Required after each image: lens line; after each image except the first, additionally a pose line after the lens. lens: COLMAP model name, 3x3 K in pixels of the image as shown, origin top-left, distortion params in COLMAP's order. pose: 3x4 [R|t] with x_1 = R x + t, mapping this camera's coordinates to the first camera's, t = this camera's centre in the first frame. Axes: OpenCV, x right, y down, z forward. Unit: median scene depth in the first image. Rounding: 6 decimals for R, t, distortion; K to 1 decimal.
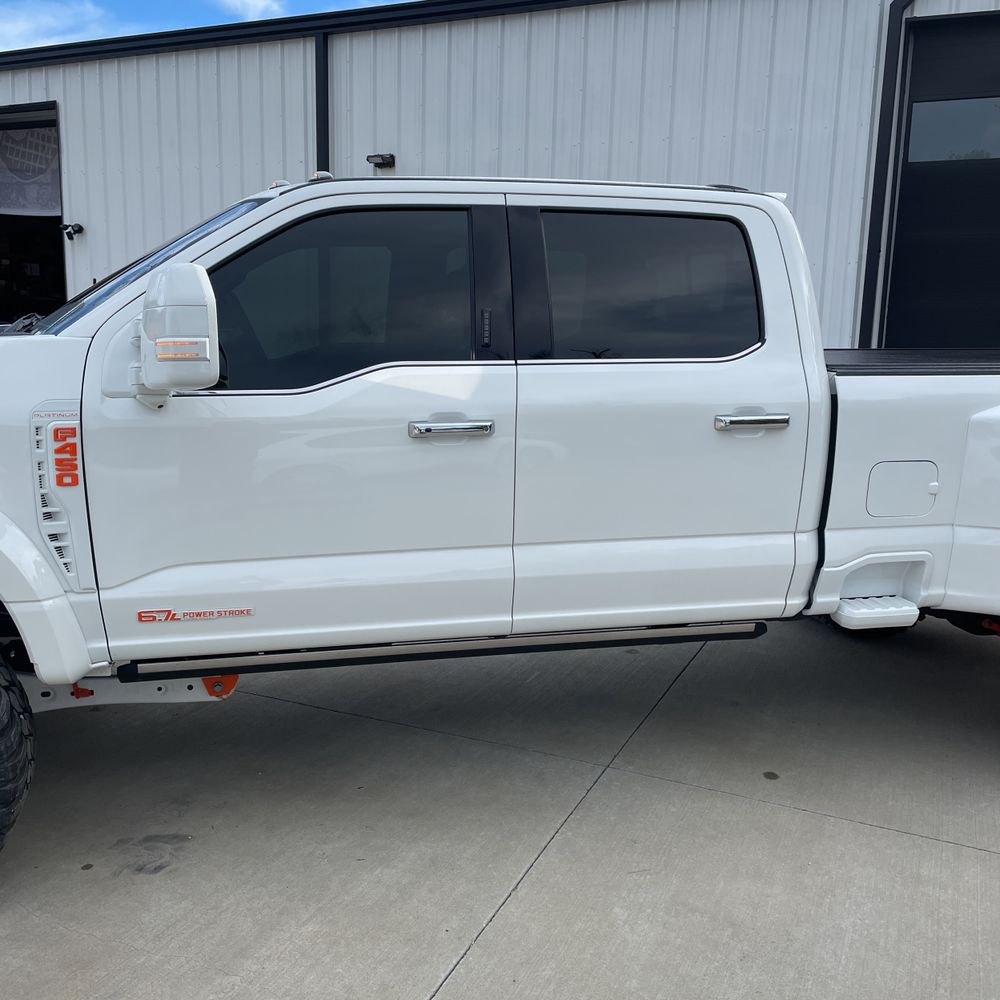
lens RADIAL K [[1006.1, 0, 500.0], [0, 1006.1, 500.0], [0, 0, 1]] dist [0.088072, -0.110077]
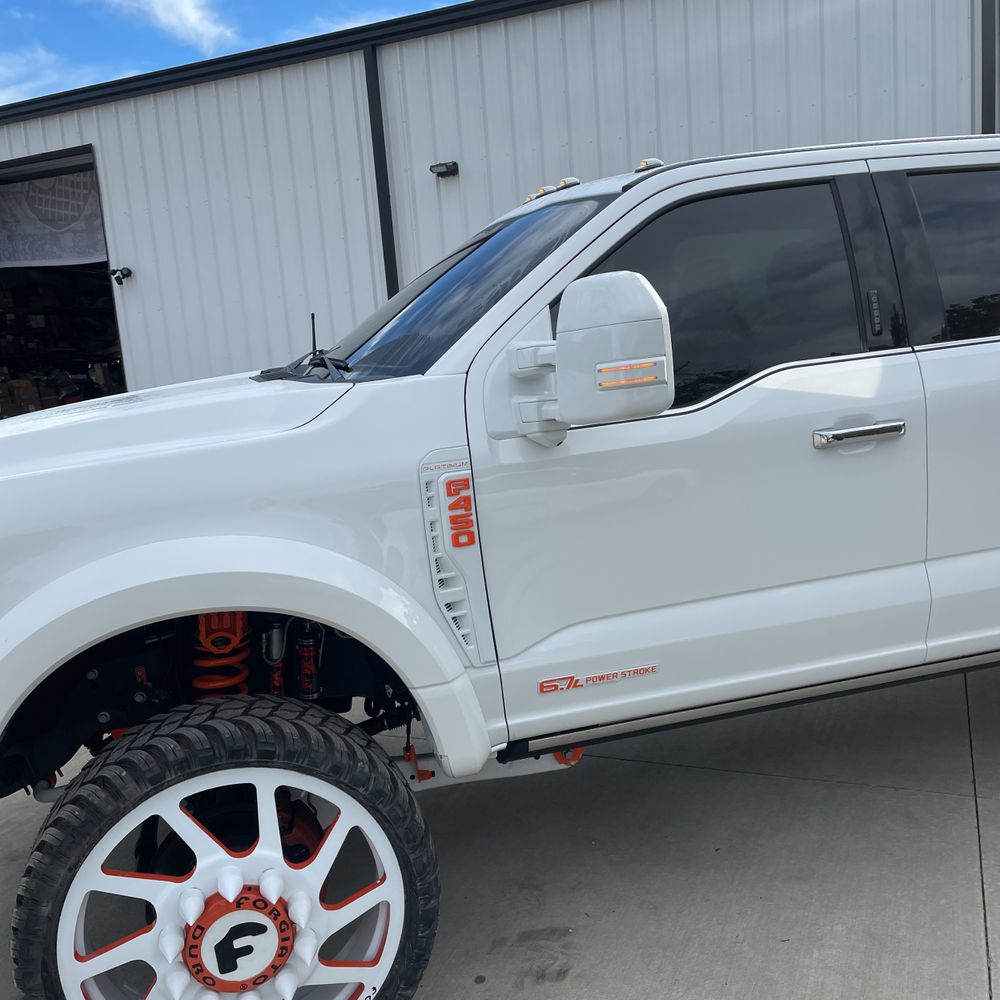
lens RADIAL K [[1007.5, 0, 499.3], [0, 1007.5, 492.6], [0, 0, 1]] dist [0.096002, -0.129285]
pose [[0.994689, -0.102880, 0.003114, -0.338537], [0.102909, 0.994625, -0.011418, -0.039722], [-0.001923, 0.011677, 0.999930, 0.123664]]
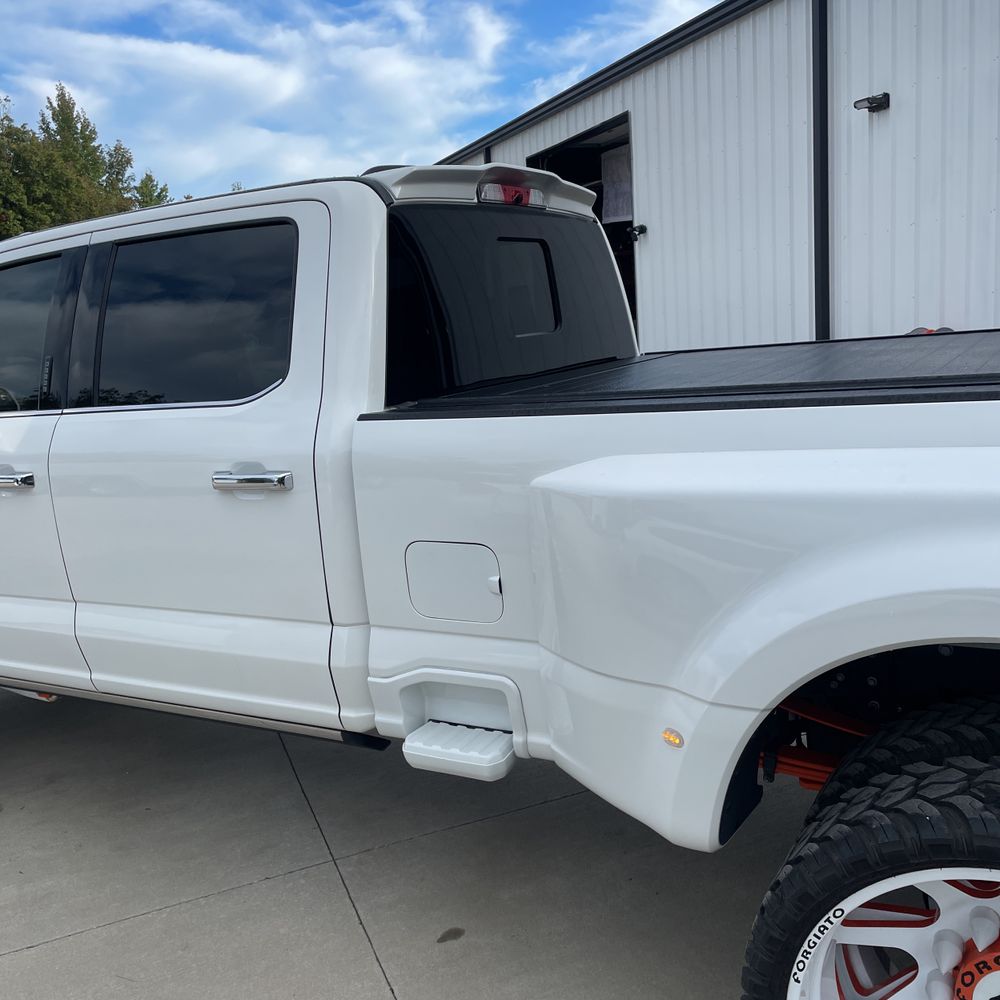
lens RADIAL K [[1009.6, 0, 511.8], [0, 1009.6, 499.7], [0, 0, 1]] dist [0.101858, -0.124534]
pose [[0.713612, 0.051832, -0.698621, 0.969361], [-0.030519, 0.998612, 0.042915, -0.104025], [0.699876, -0.009303, 0.714204, 0.580374]]
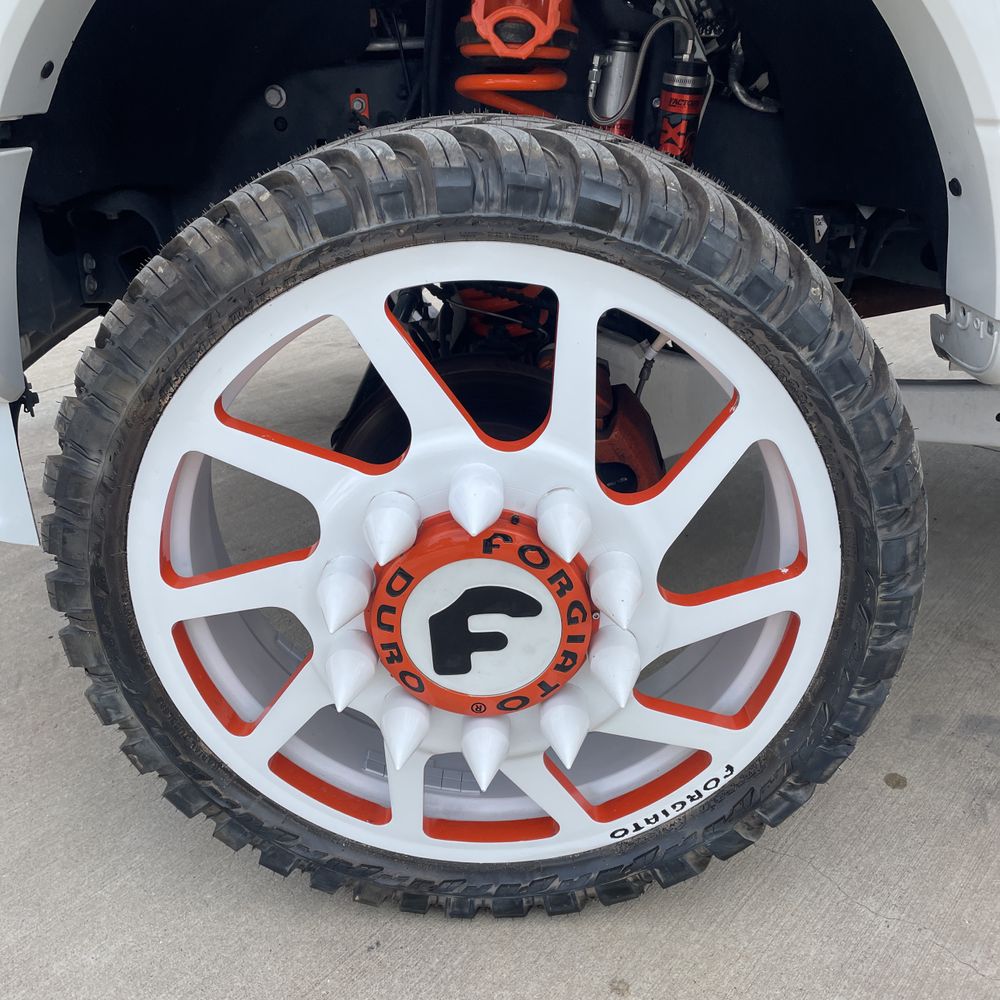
lens RADIAL K [[982.8, 0, 488.3], [0, 982.8, 497.3], [0, 0, 1]] dist [0.103263, -0.001320]
pose [[0.959857, 0.096673, -0.263305, -0.461185], [-0.026571, 0.965847, 0.257748, 0.117266], [0.279229, -0.240405, 0.929643, 0.537723]]
